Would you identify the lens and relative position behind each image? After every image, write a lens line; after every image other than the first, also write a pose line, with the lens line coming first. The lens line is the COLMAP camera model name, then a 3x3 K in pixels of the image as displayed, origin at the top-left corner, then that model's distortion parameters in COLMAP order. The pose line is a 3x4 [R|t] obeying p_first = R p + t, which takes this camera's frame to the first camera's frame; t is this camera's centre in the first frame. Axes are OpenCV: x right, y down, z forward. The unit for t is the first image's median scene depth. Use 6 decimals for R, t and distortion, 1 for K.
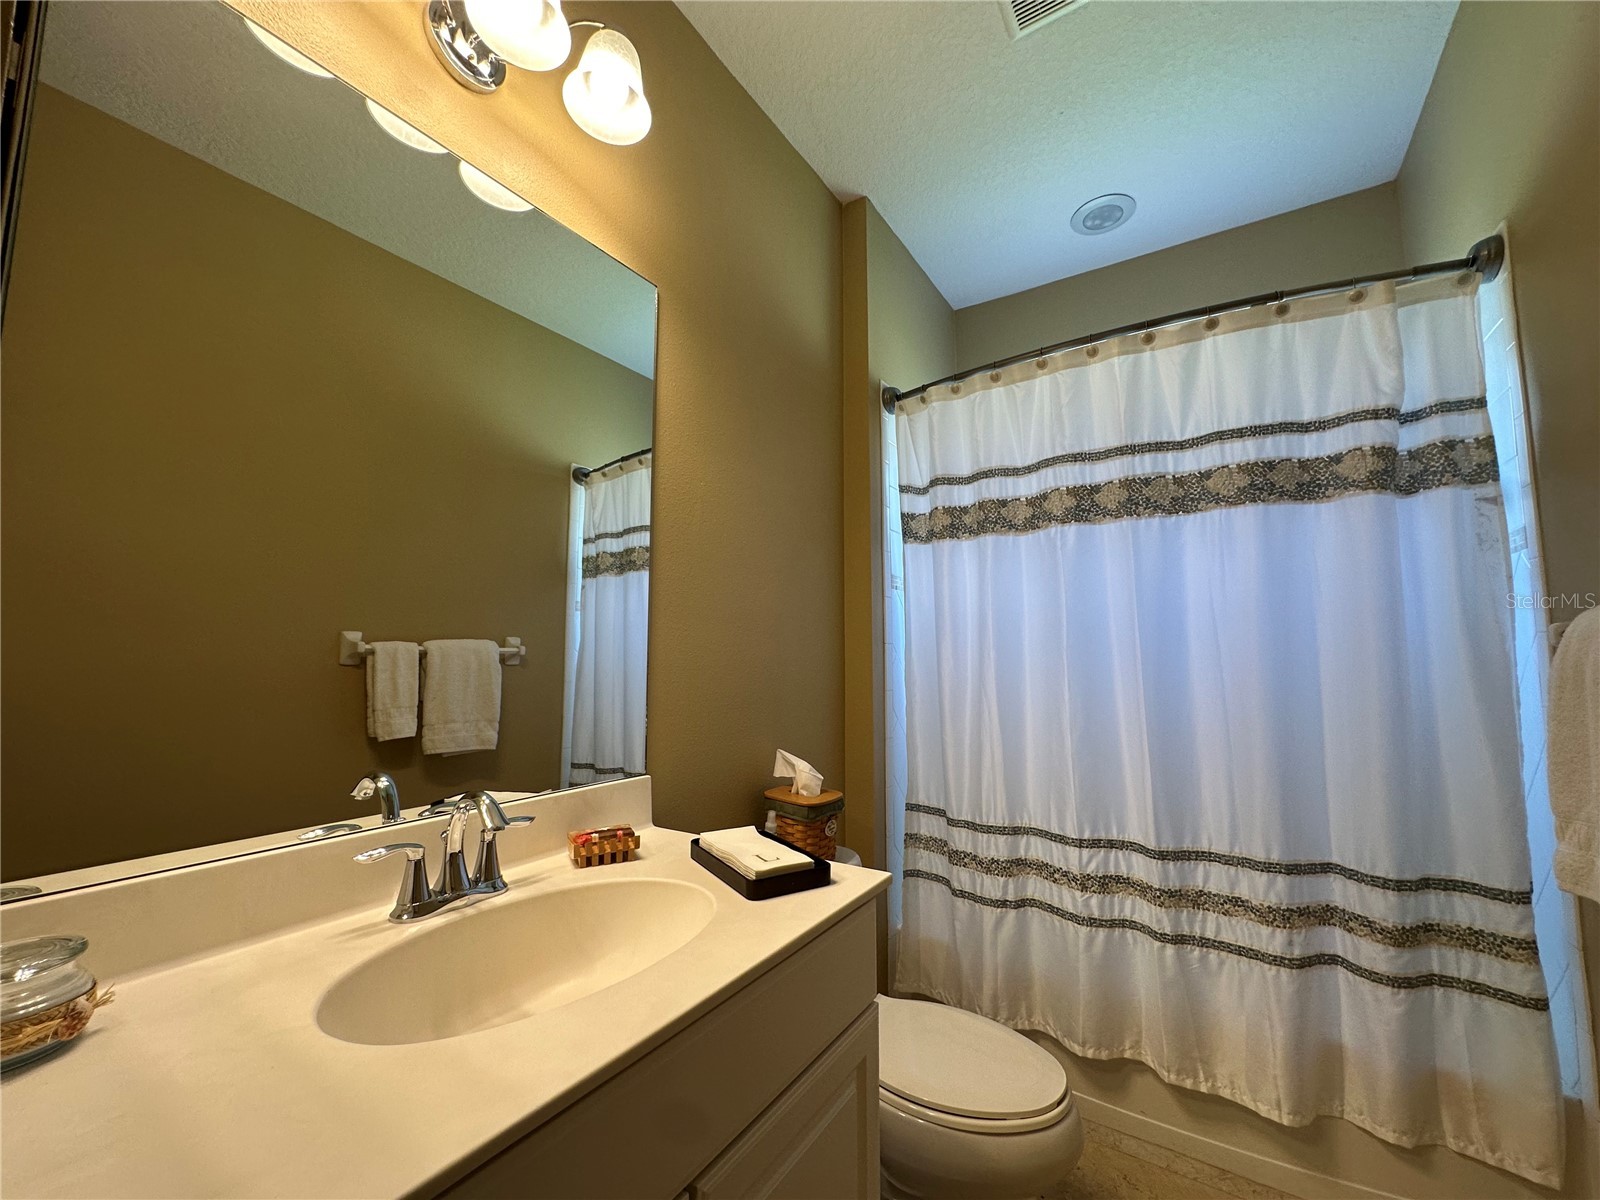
lens RADIAL K [[640.3, 0, 801.8], [0, 640.3, 594.3], [0, 0, 1]] dist [-0.002610, -0.000242]
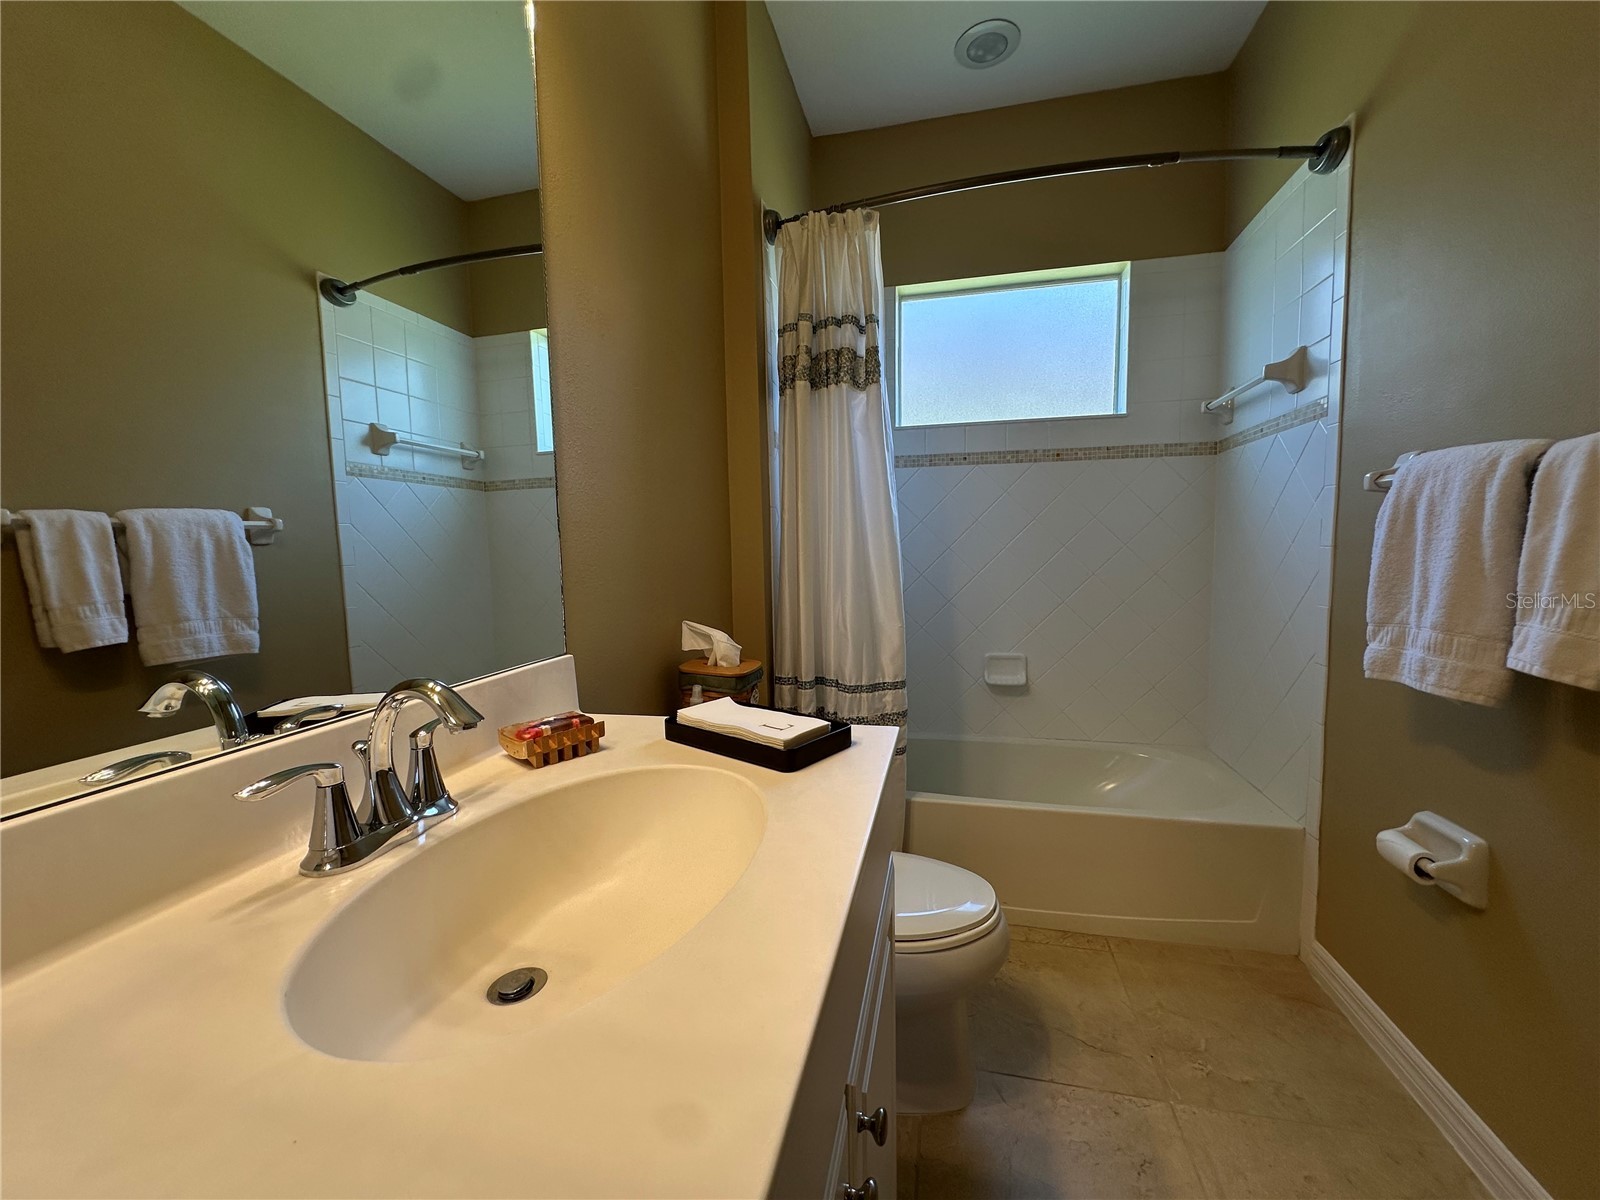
lens RADIAL K [[638.3, 0, 802.5], [0, 638.3, 596.4], [0, 0, 1]] dist [-0.004877, 0.000939]
pose [[0.940925, -0.048889, 0.335067, -0.276313], [-0.011740, 0.984218, 0.176572, 0.077970], [-0.338411, -0.170075, 0.925501, 0.200069]]
